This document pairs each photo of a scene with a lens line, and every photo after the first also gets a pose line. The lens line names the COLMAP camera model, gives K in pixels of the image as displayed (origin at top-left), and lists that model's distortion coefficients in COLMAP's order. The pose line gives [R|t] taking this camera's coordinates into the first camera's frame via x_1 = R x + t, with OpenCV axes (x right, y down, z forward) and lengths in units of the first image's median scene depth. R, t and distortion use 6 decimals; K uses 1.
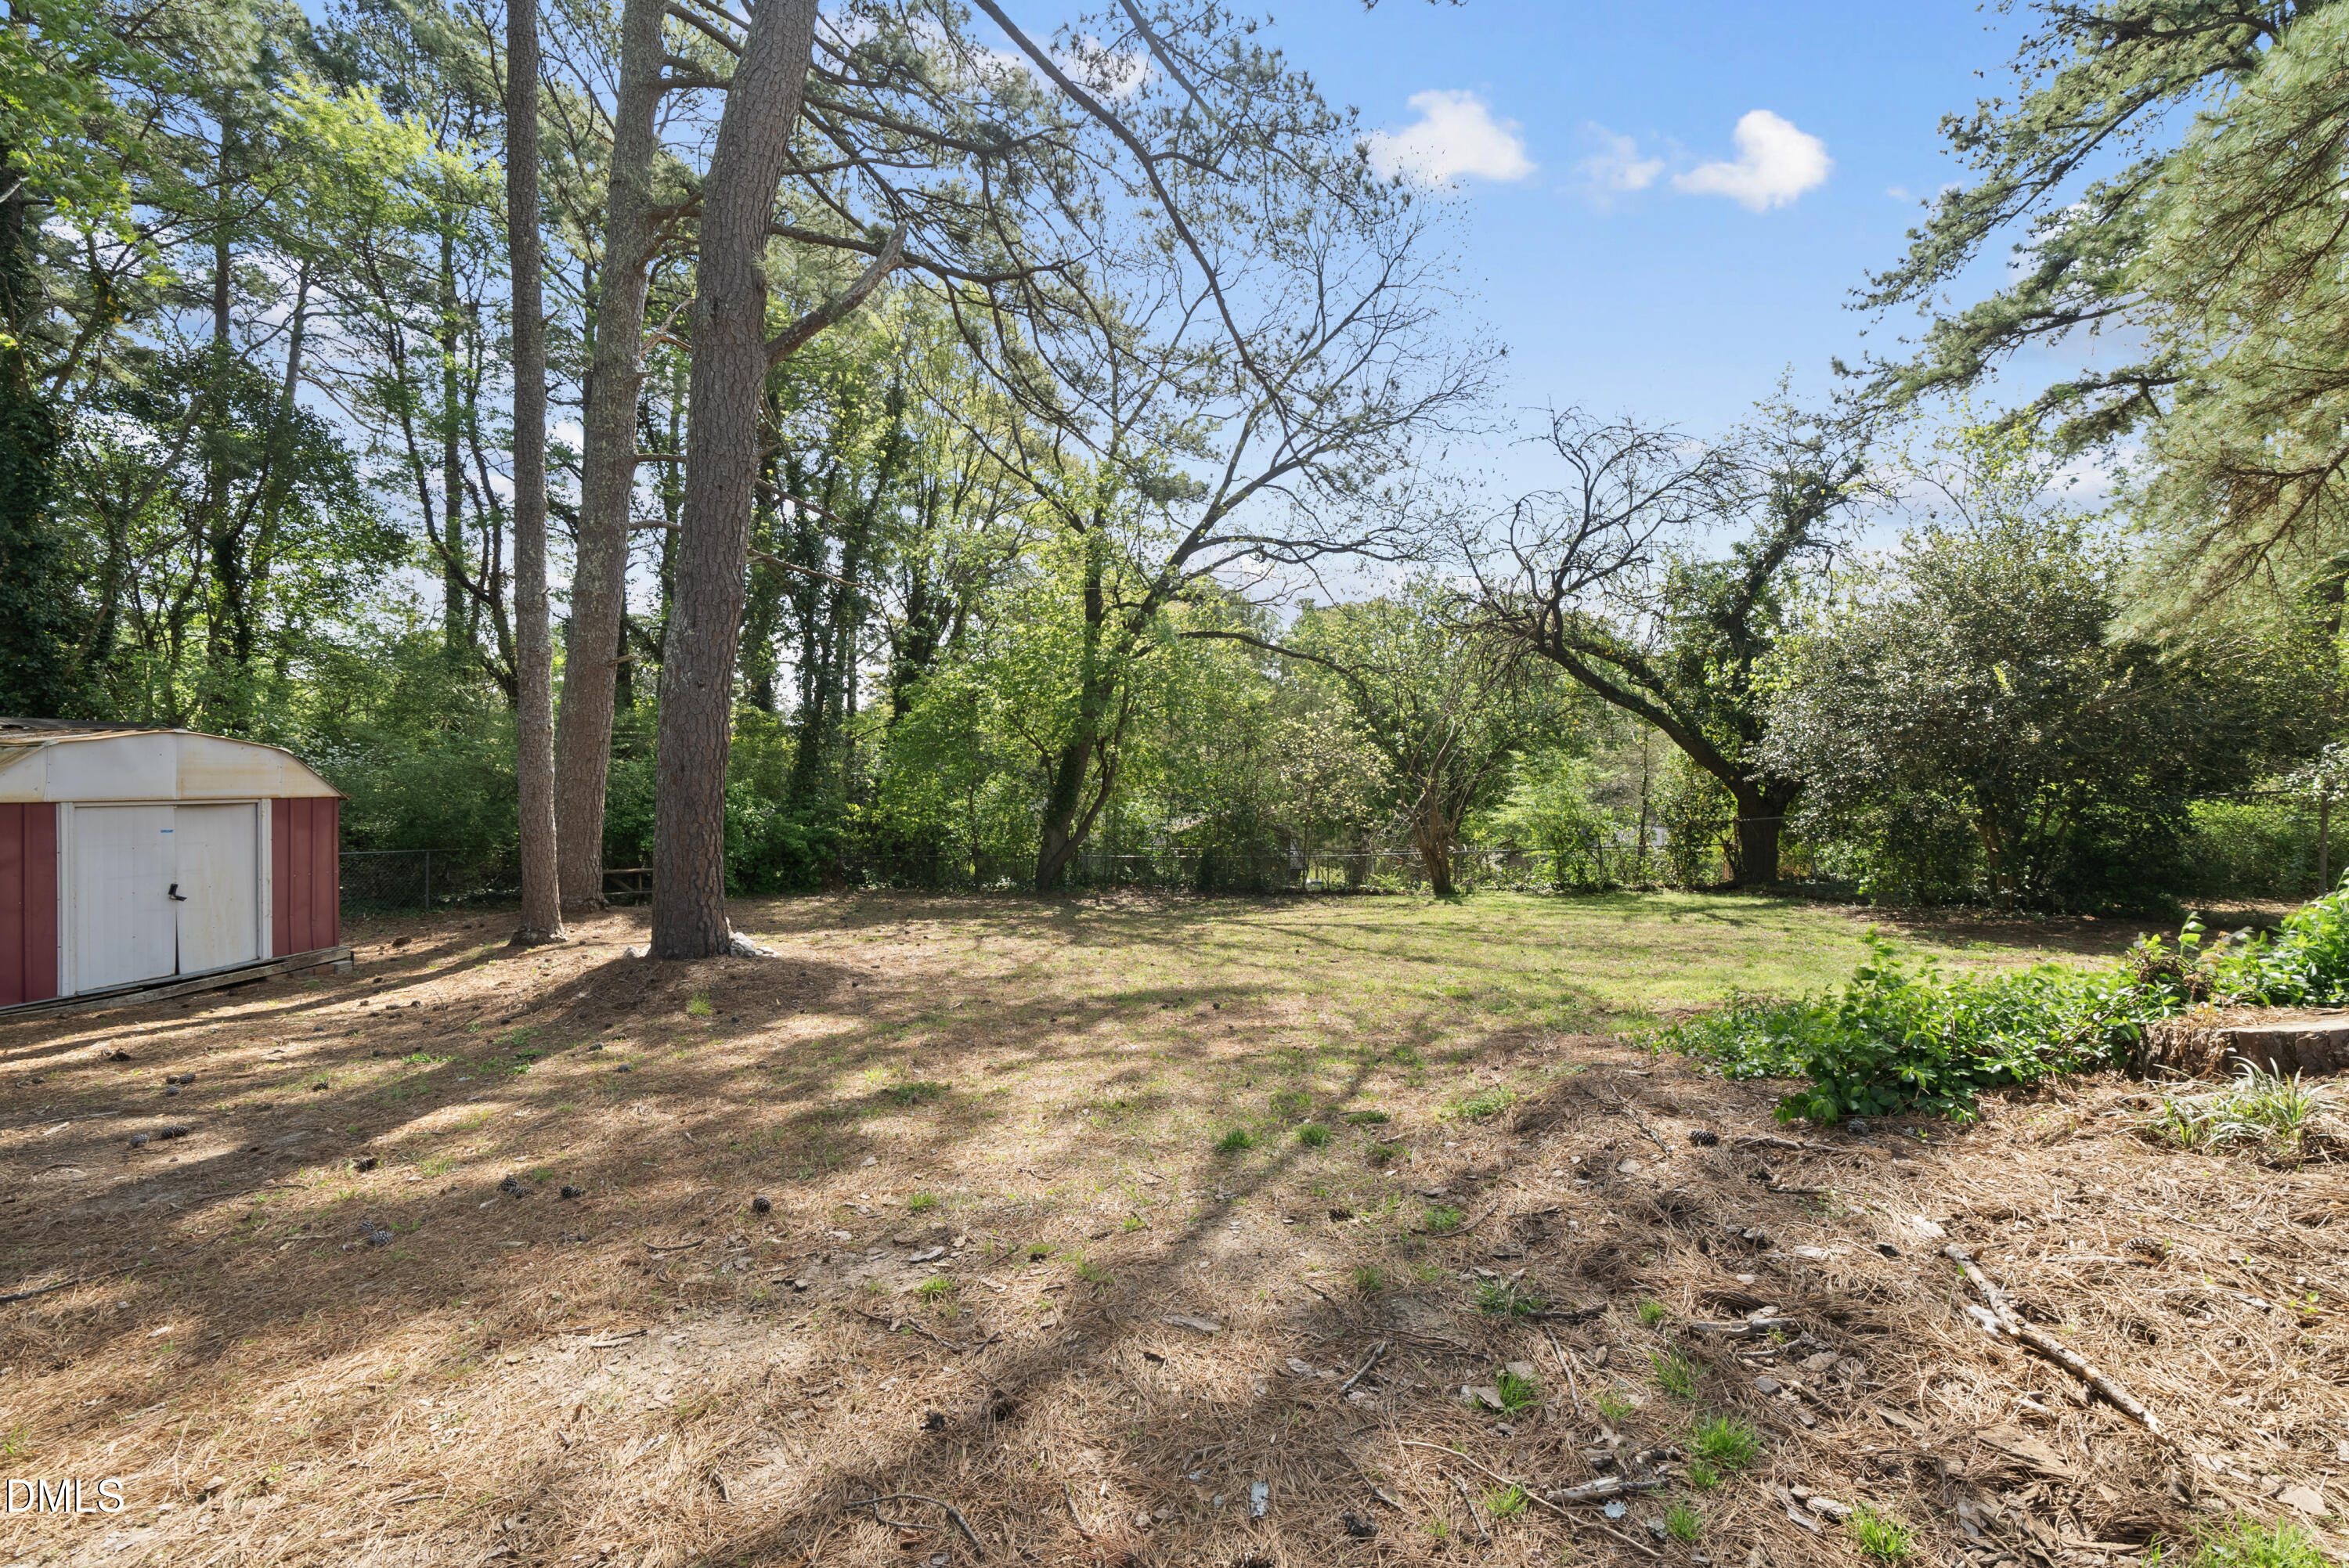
lens RADIAL K [[934.2, 0, 1188.0], [0, 934.2, 812.1], [0, 0, 1]] dist [-0.006516, 0.000500]
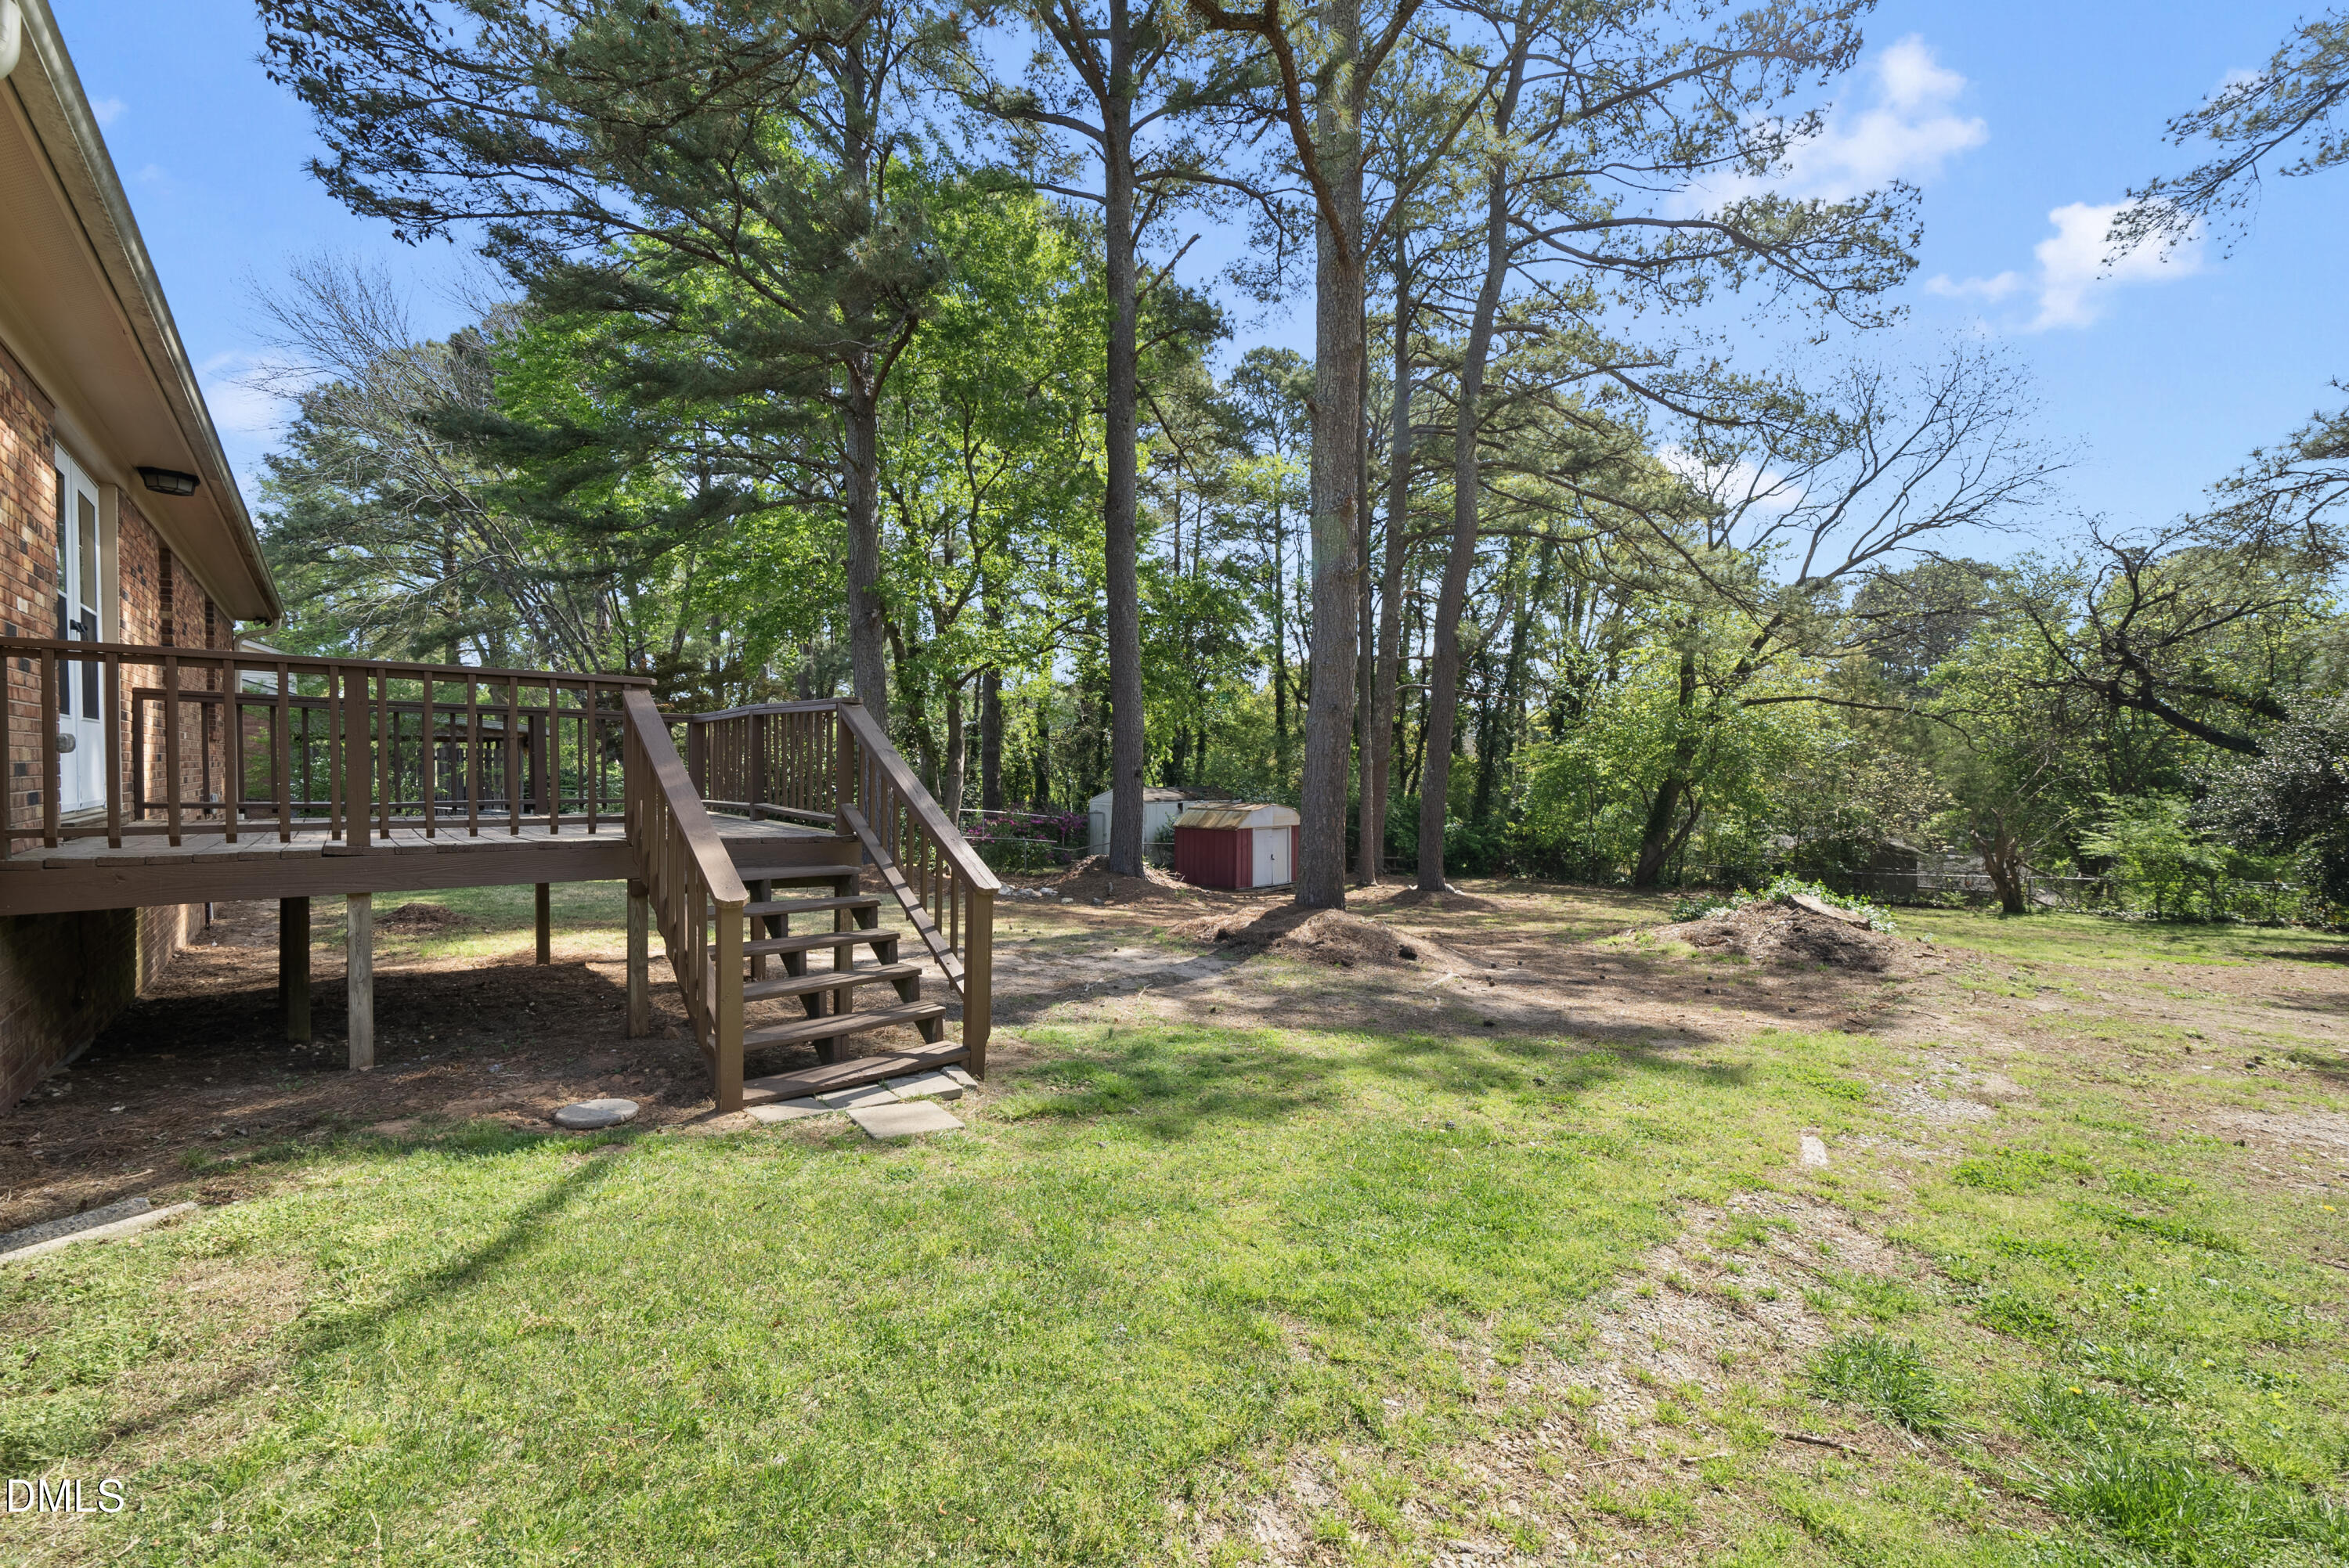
lens RADIAL K [[934.2, 0, 1188.0], [0, 934.2, 812.1], [0, 0, 1]] dist [-0.006516, 0.000500]
pose [[0.760421, 0.018926, -0.649155, 0.249116], [-0.015110, 0.999820, 0.011449, -0.035571], [0.649255, 0.001103, 0.760570, -0.553473]]
